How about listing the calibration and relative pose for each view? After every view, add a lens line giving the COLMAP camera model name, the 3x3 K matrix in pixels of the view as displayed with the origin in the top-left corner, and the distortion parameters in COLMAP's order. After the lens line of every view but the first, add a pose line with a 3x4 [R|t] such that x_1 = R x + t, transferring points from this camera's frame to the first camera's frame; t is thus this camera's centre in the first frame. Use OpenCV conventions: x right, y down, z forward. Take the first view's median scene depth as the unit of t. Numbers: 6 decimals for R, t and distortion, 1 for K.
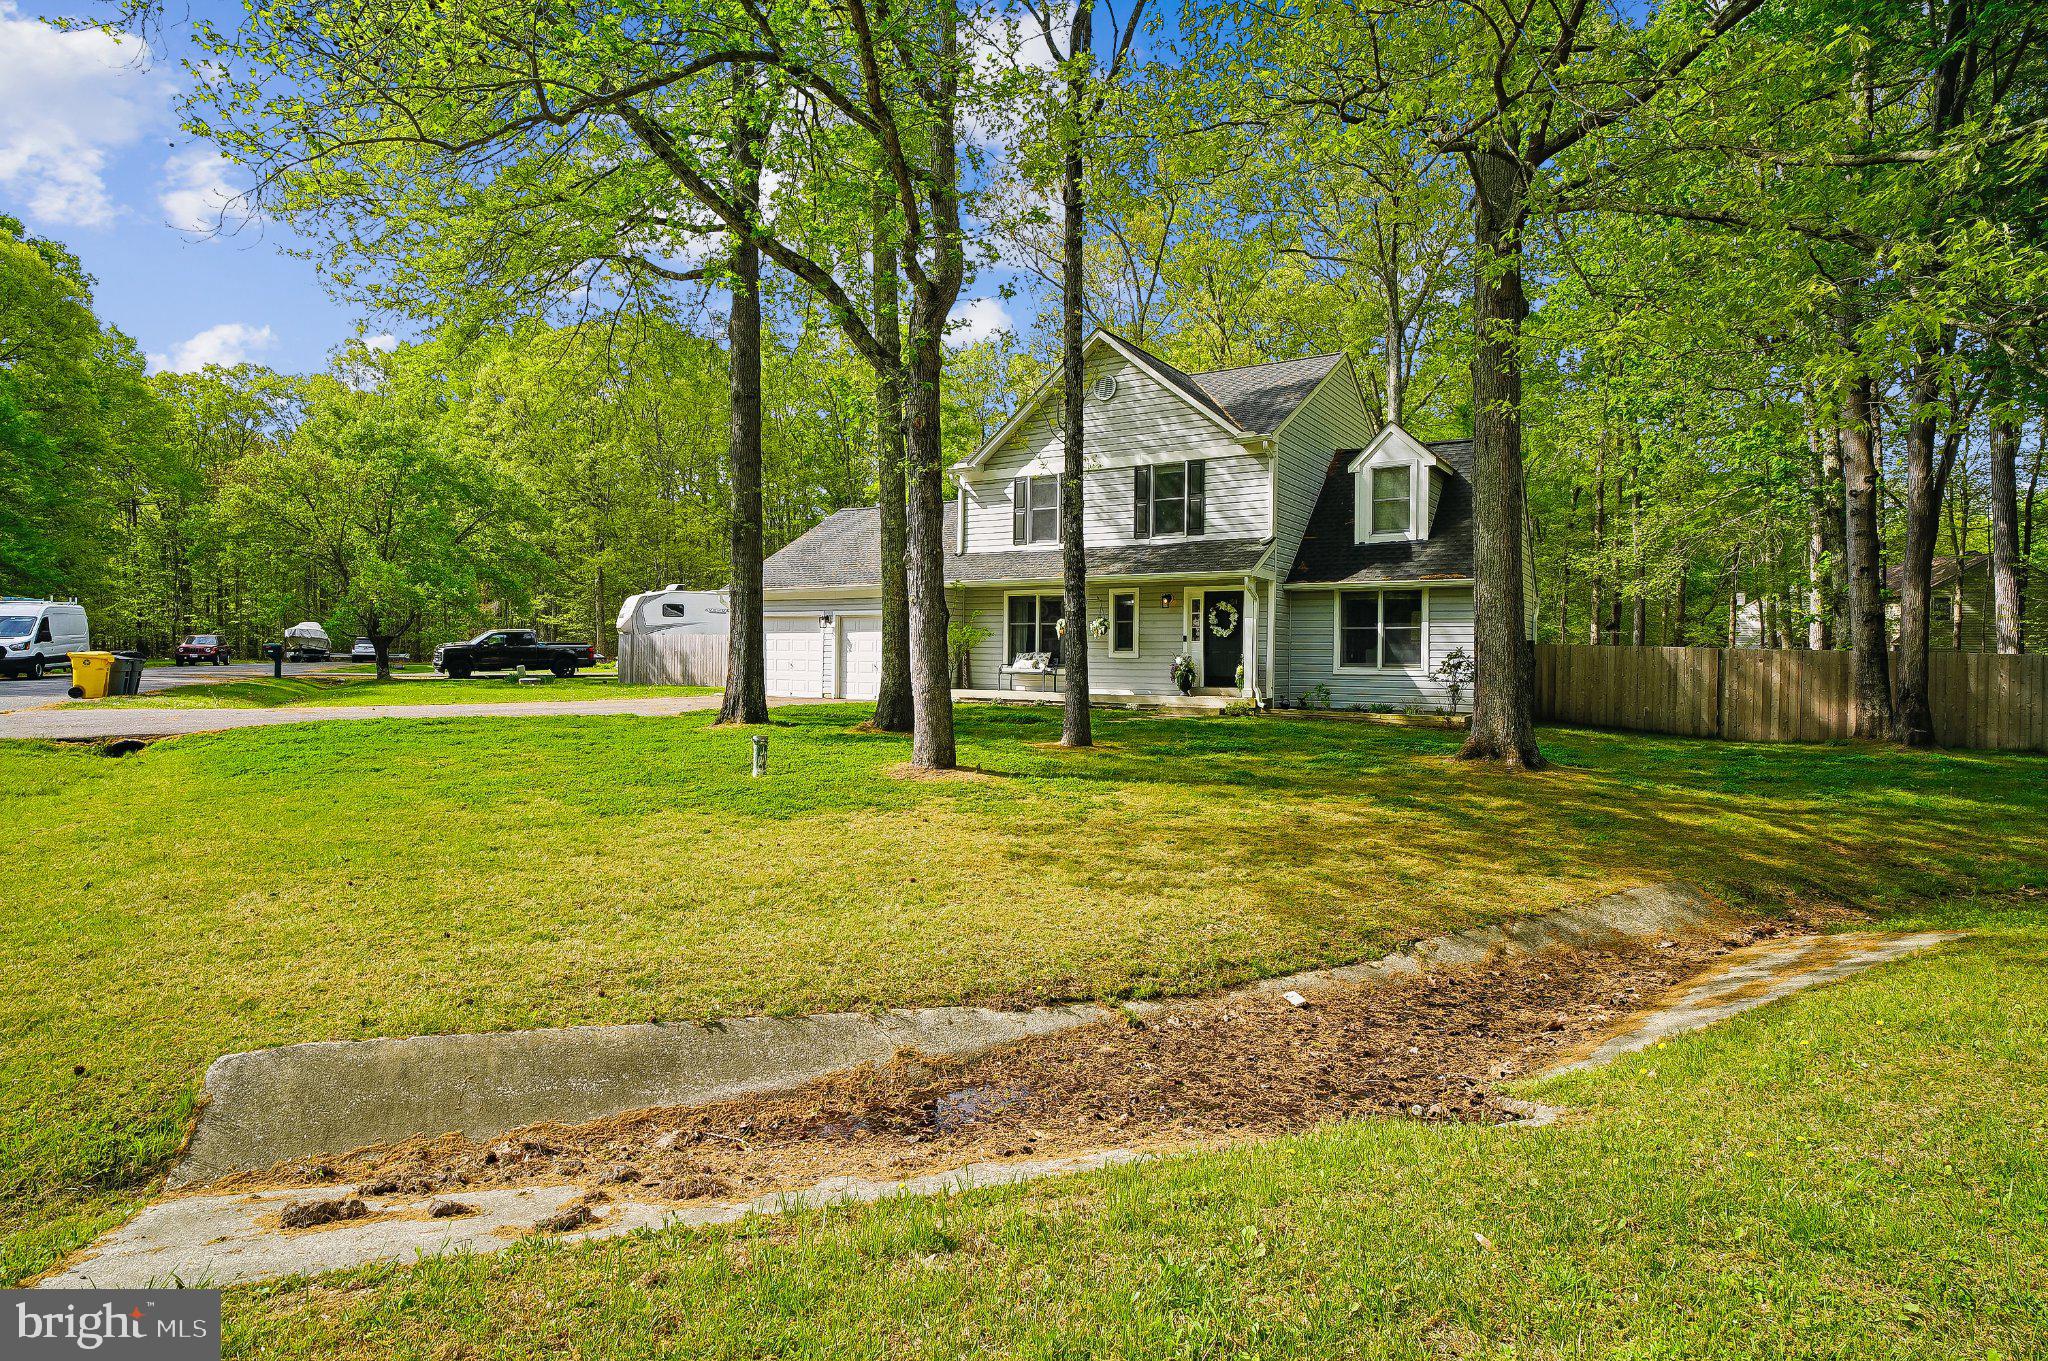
lens RADIAL K [[1077.3, 0, 1022.1], [0, 1077.3, 683.7], [0, 0, 1]] dist [-0.028596, 0.005832]
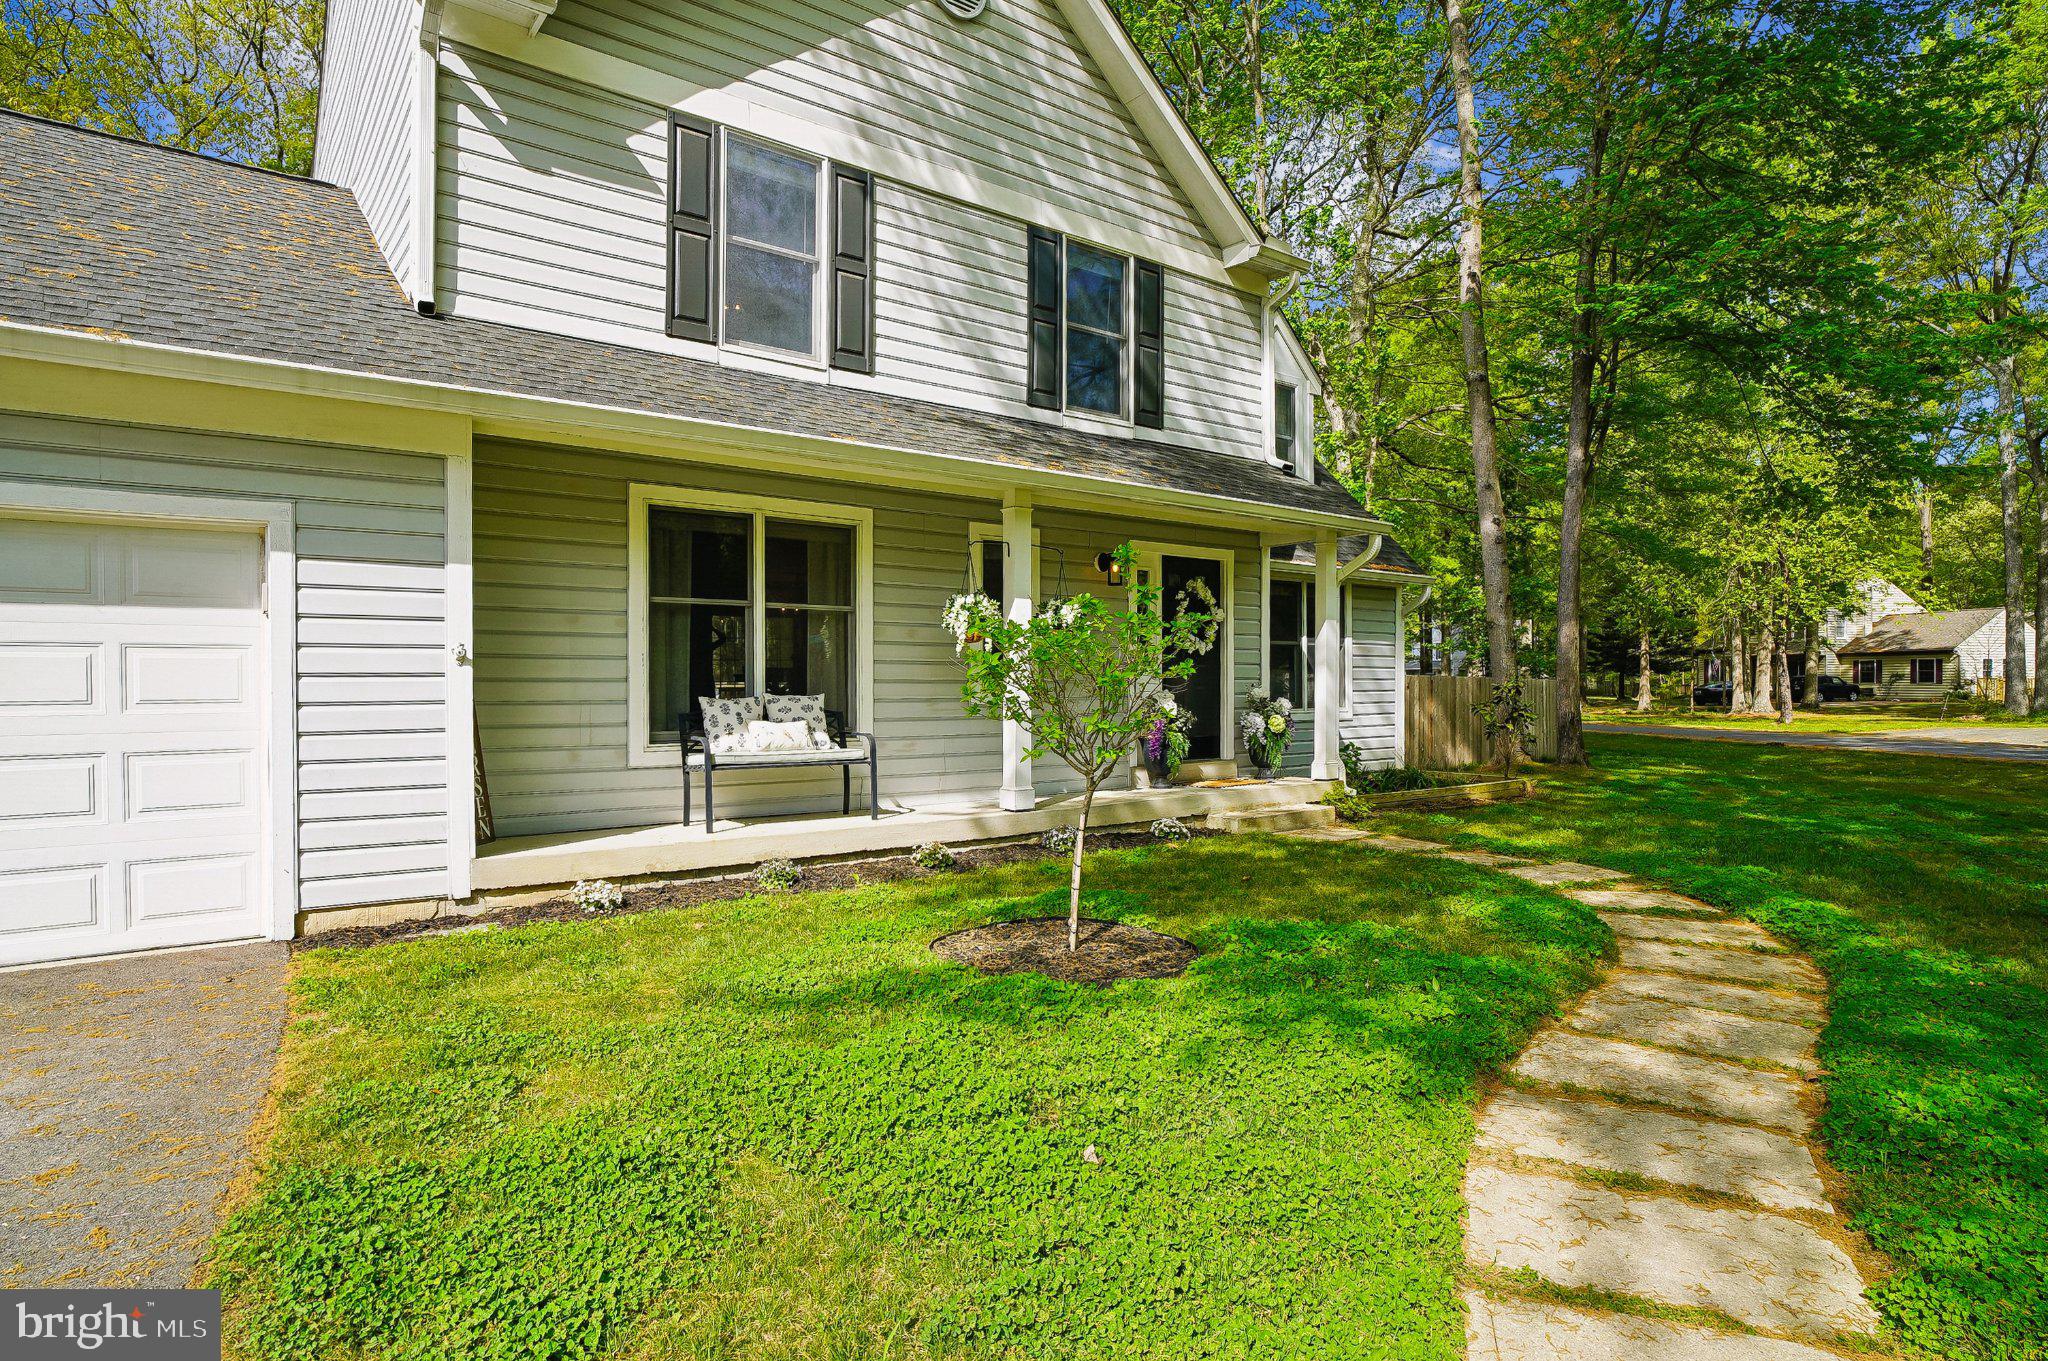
lens RADIAL K [[1077.3, 0, 1003.7], [0, 1077.3, 673.0], [0, 0, 1]] dist [-0.028596, 0.005832]
pose [[0.343197, -0.016579, 0.939117, -0.288105], [0.009813, 0.999853, 0.014065, -0.043036], [-0.939212, 0.004388, 0.343310, 0.915374]]
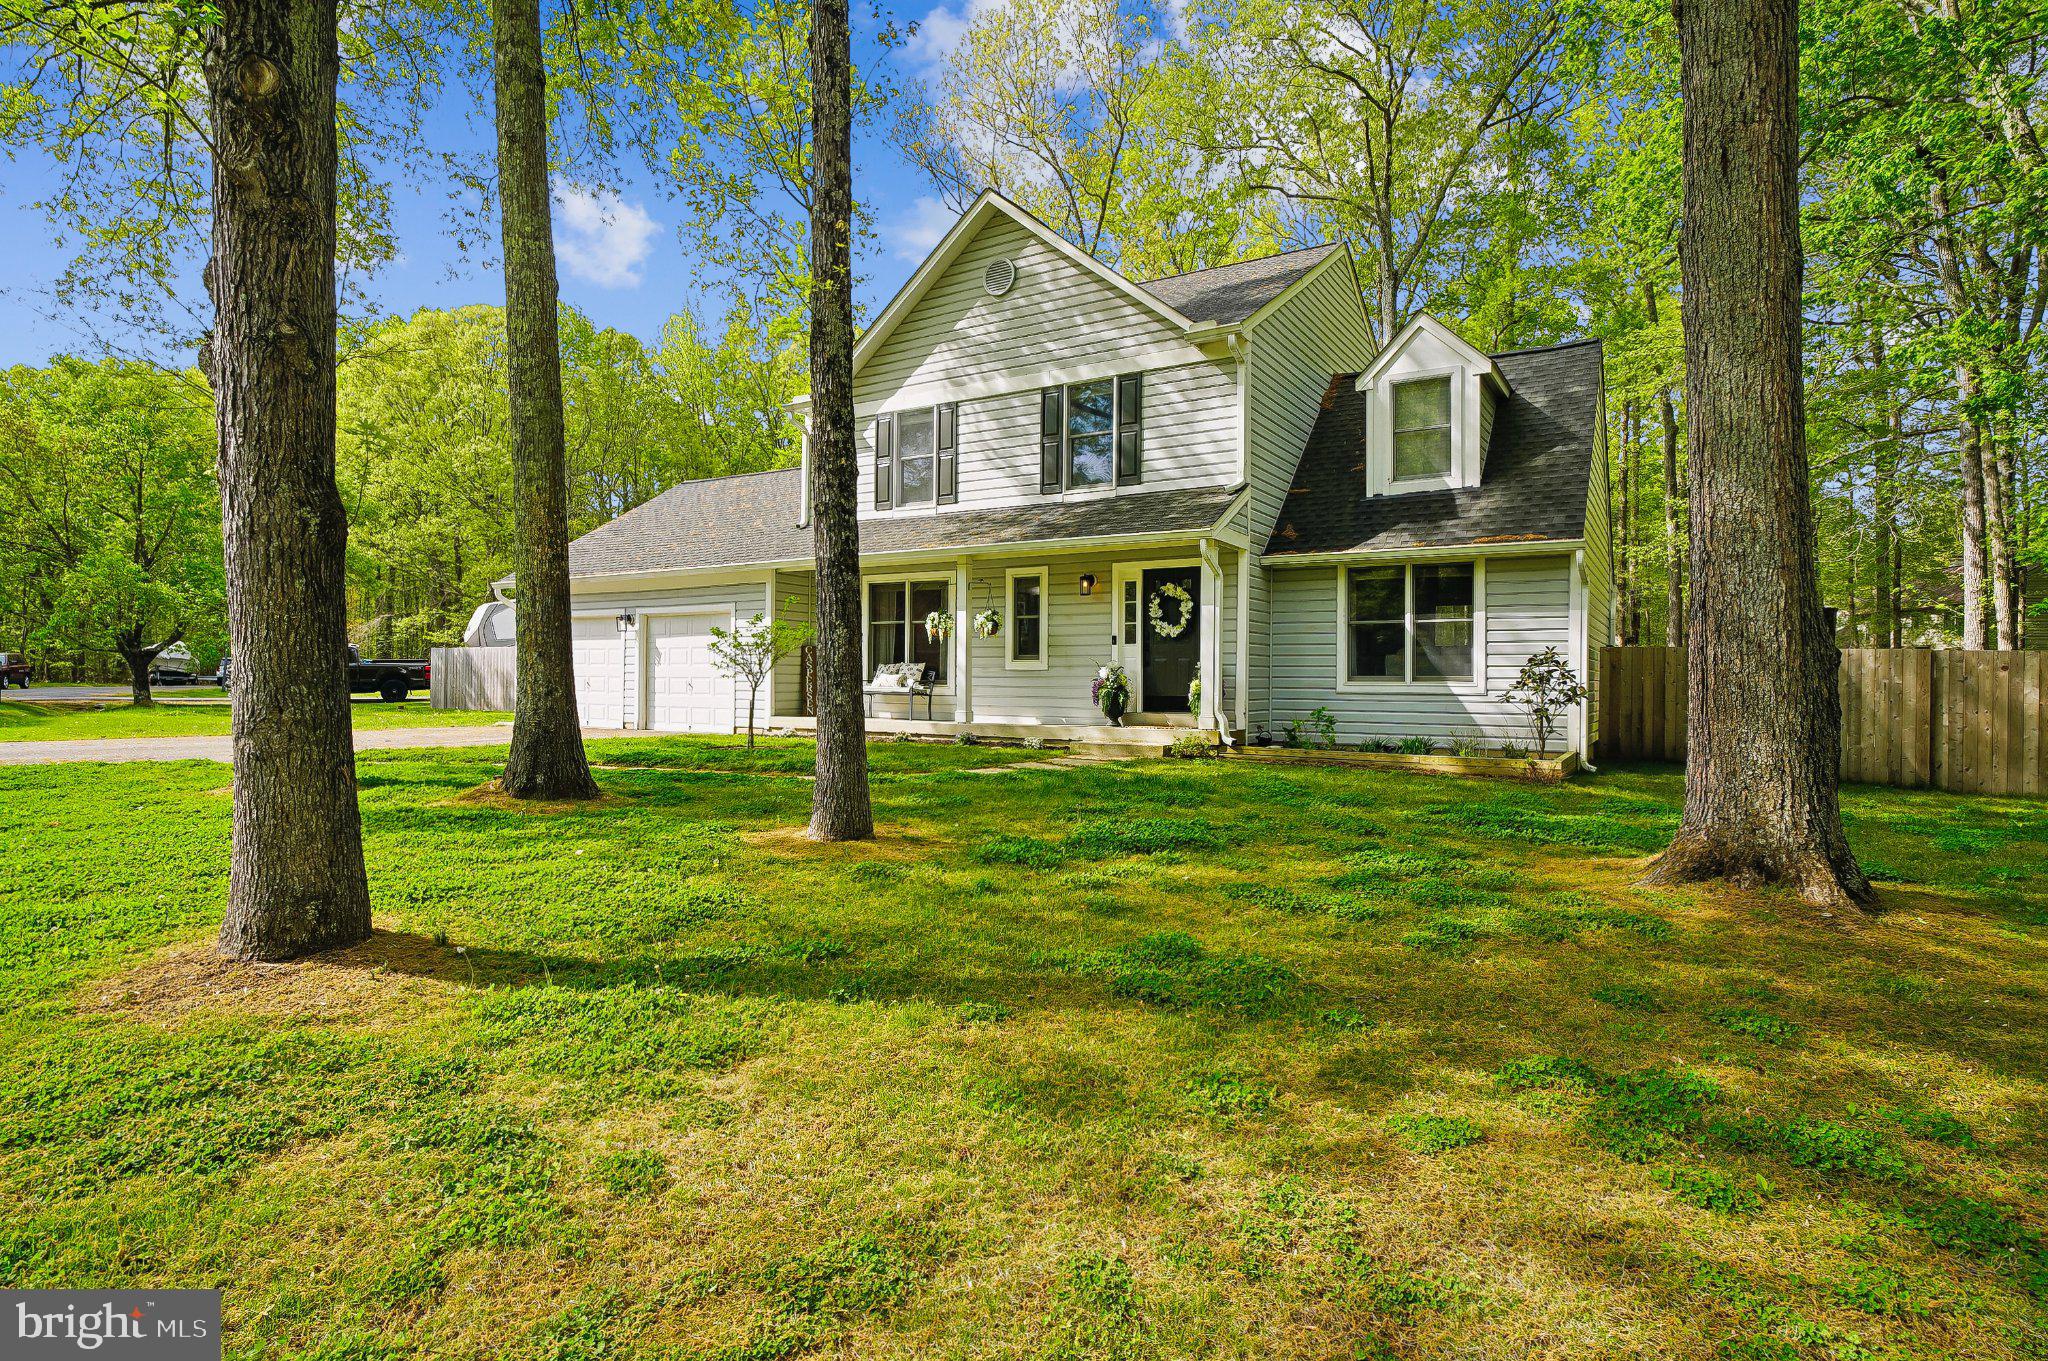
lens RADIAL K [[1077.3, 0, 1014.5], [0, 1077.3, 689.2], [0, 0, 1]] dist [-0.028596, 0.005832]
pose [[0.999851, -0.002478, 0.017090, 0.079224], [0.002770, 0.999851, -0.017067, -0.000265], [-0.017045, 0.017112, 0.999708, 0.339889]]
